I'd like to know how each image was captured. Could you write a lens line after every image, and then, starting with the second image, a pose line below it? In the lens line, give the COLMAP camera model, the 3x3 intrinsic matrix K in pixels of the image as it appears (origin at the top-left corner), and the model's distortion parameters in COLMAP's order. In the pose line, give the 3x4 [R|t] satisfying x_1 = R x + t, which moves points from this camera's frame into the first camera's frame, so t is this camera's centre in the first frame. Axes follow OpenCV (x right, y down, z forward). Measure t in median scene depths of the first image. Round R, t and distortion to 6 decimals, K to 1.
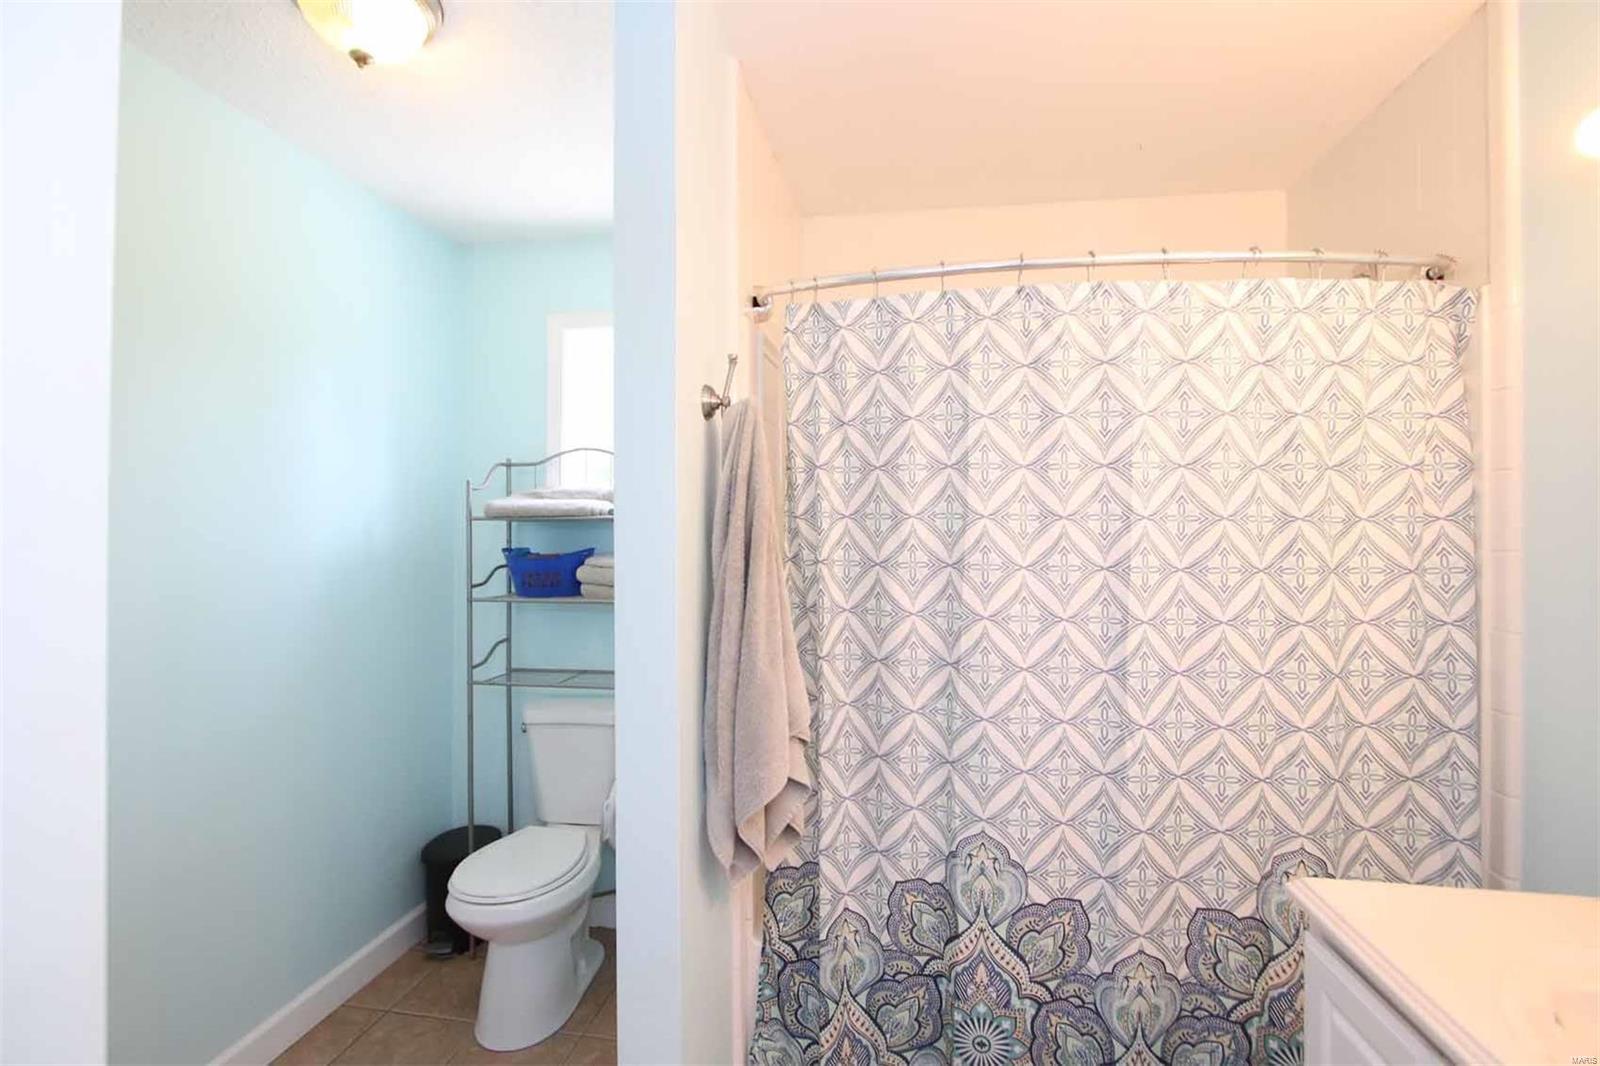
lens RADIAL K [[728.1, 0, 797.4], [0, 728.1, 533.5], [0, 0, 1]] dist [-0.014464, 0.001565]
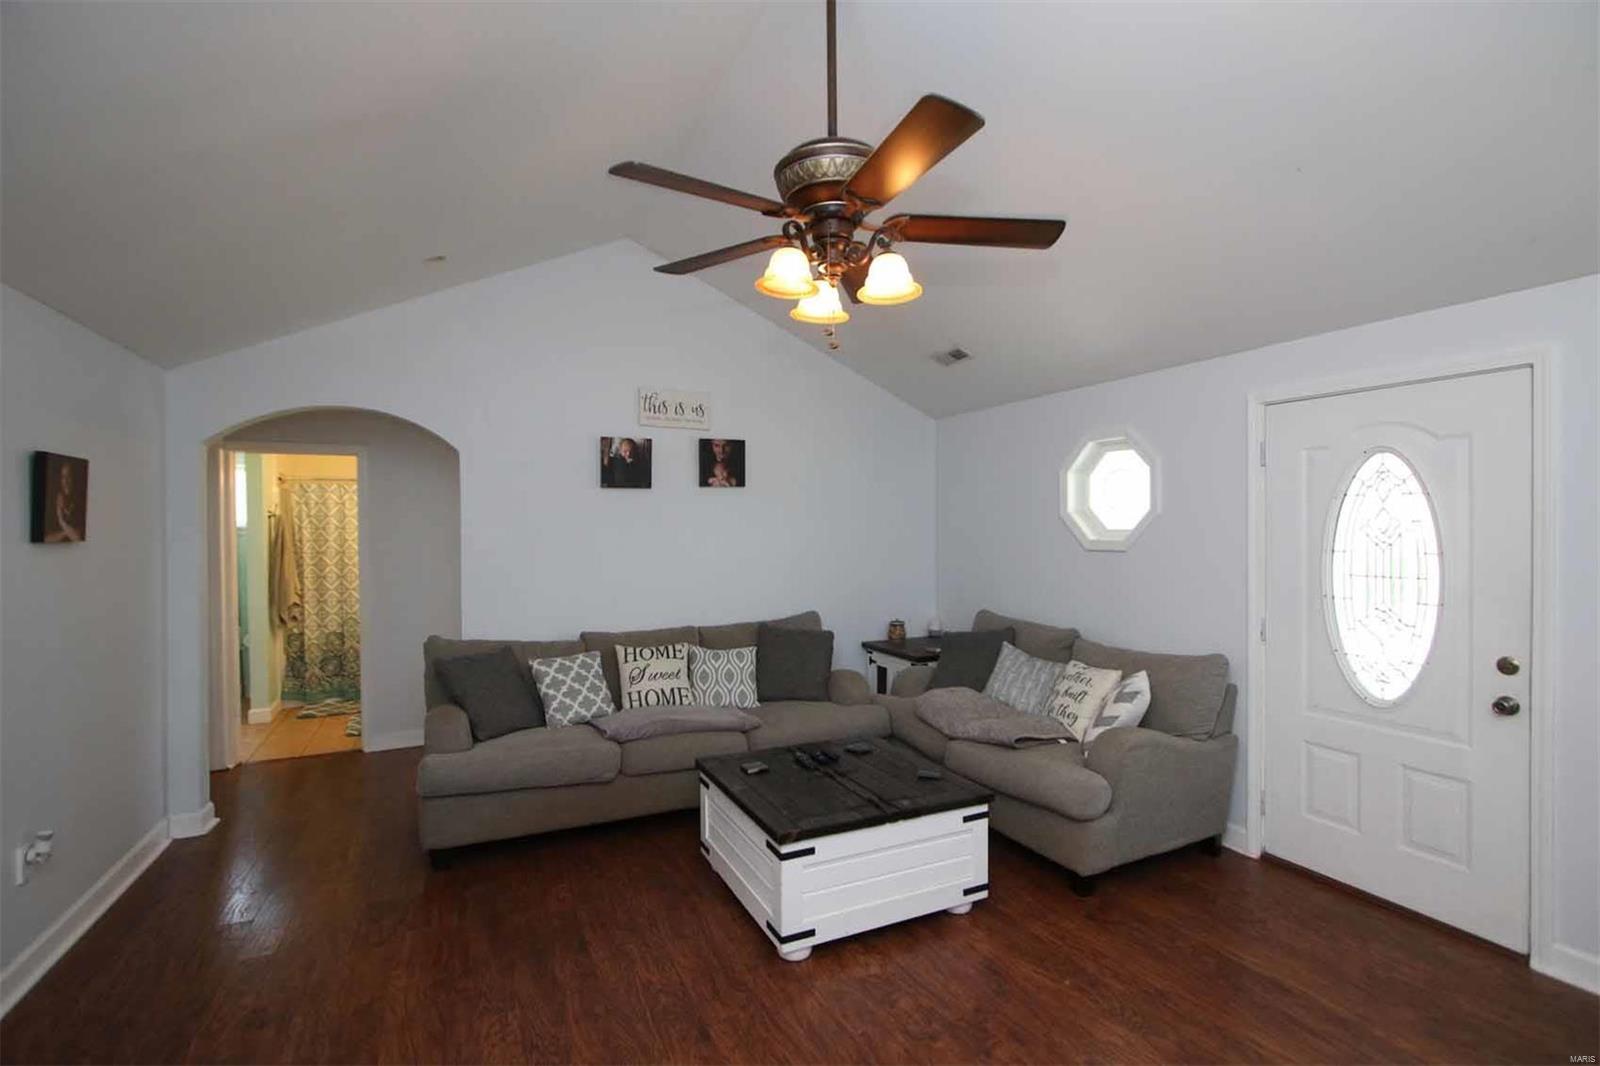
lens RADIAL K [[728.1, 0, 797.4], [0, 728.1, 533.5], [0, 0, 1]] dist [-0.014464, 0.001565]
pose [[0.823298, -0.014327, 0.567429, 0.014163], [0.006356, 0.999851, 0.016024, -0.108114], [-0.567574, -0.009586, 0.823267, -3.658371]]
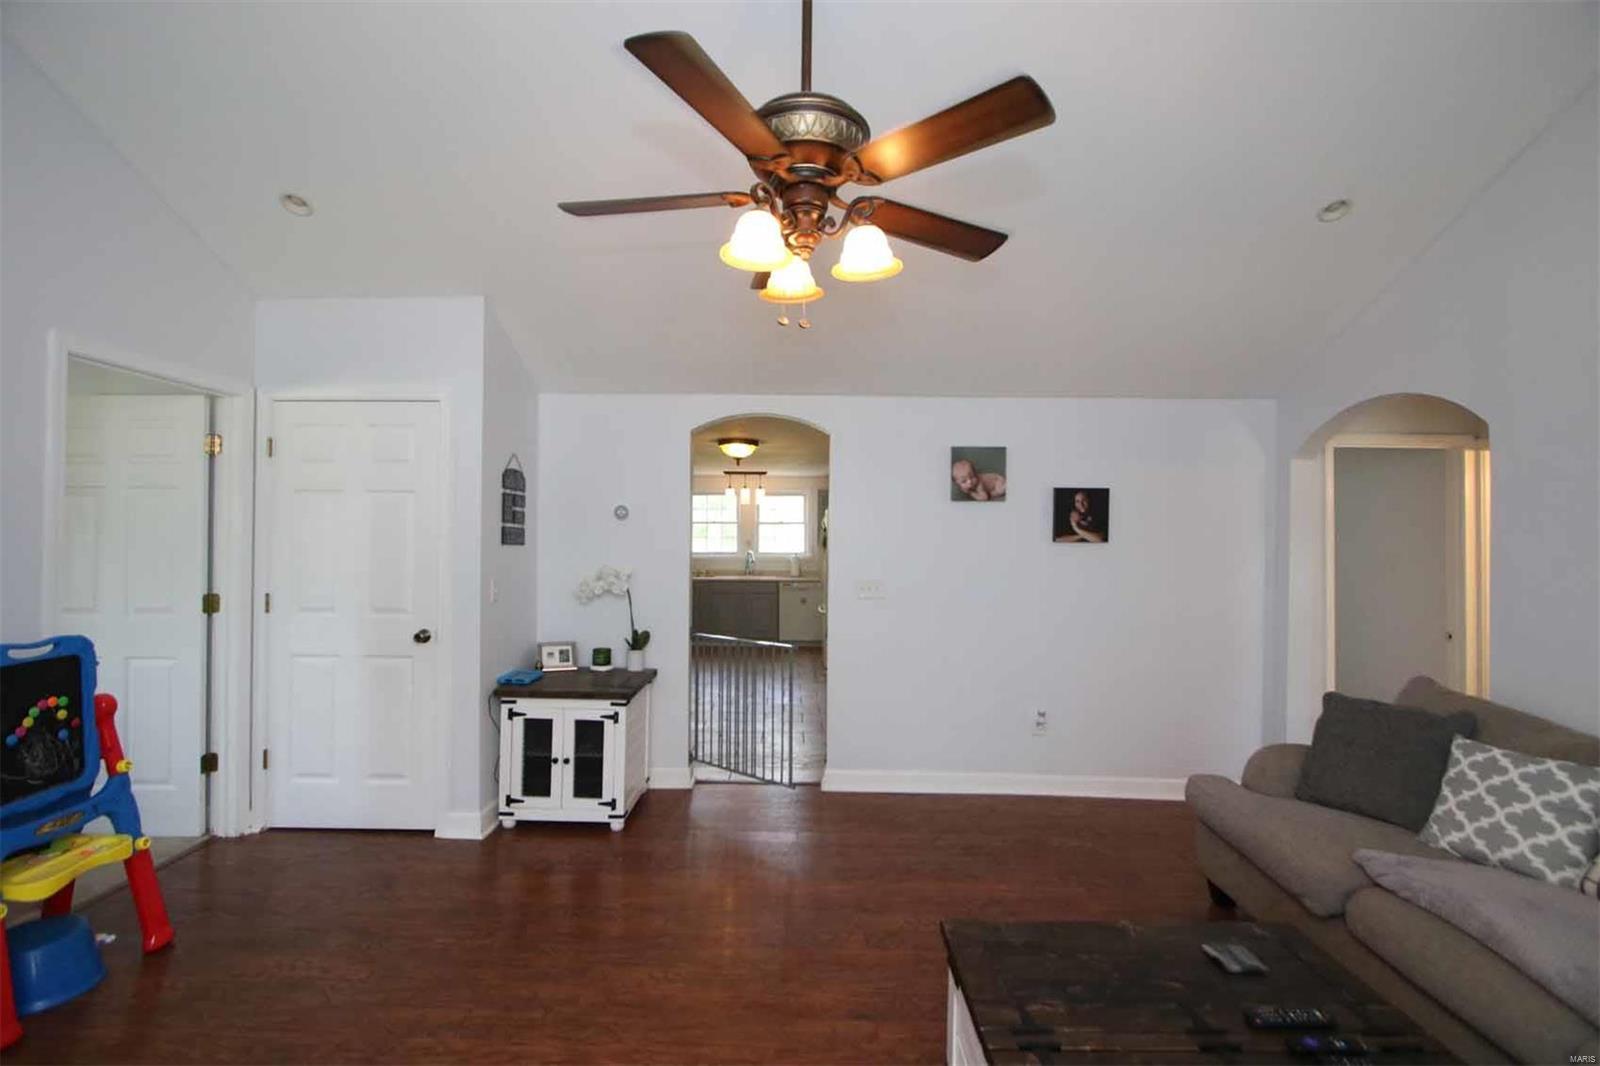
lens RADIAL K [[728.1, 0, 797.4], [0, 728.1, 533.5], [0, 0, 1]] dist [-0.014464, 0.001565]
pose [[0.160533, -0.011183, -0.986967, 1.953841], [-0.003939, 0.999921, -0.011971, -0.068720], [0.987023, 0.005810, 0.160476, -2.824572]]
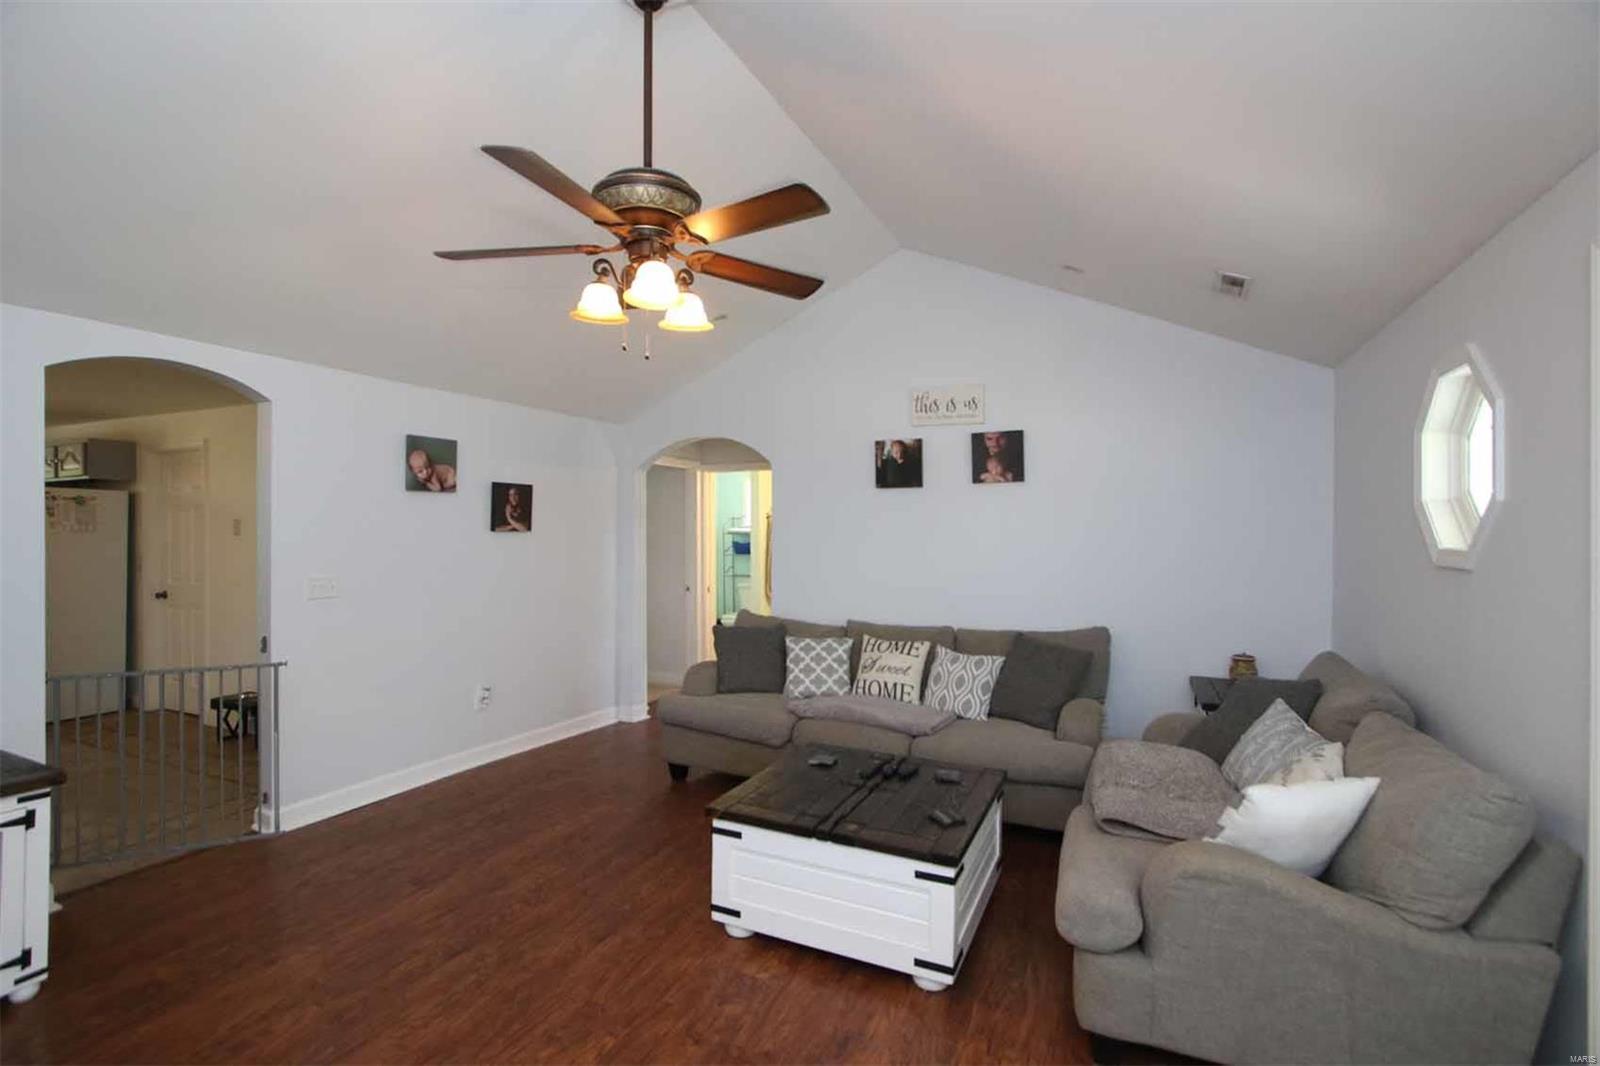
lens RADIAL K [[728.1, 0, 797.4], [0, 728.1, 533.5], [0, 0, 1]] dist [-0.014464, 0.001565]
pose [[0.961772, -0.000958, -0.273850, 1.472105], [0.003733, 0.999947, 0.009613, -0.088300], [0.273826, -0.010268, 0.961724, -3.909037]]
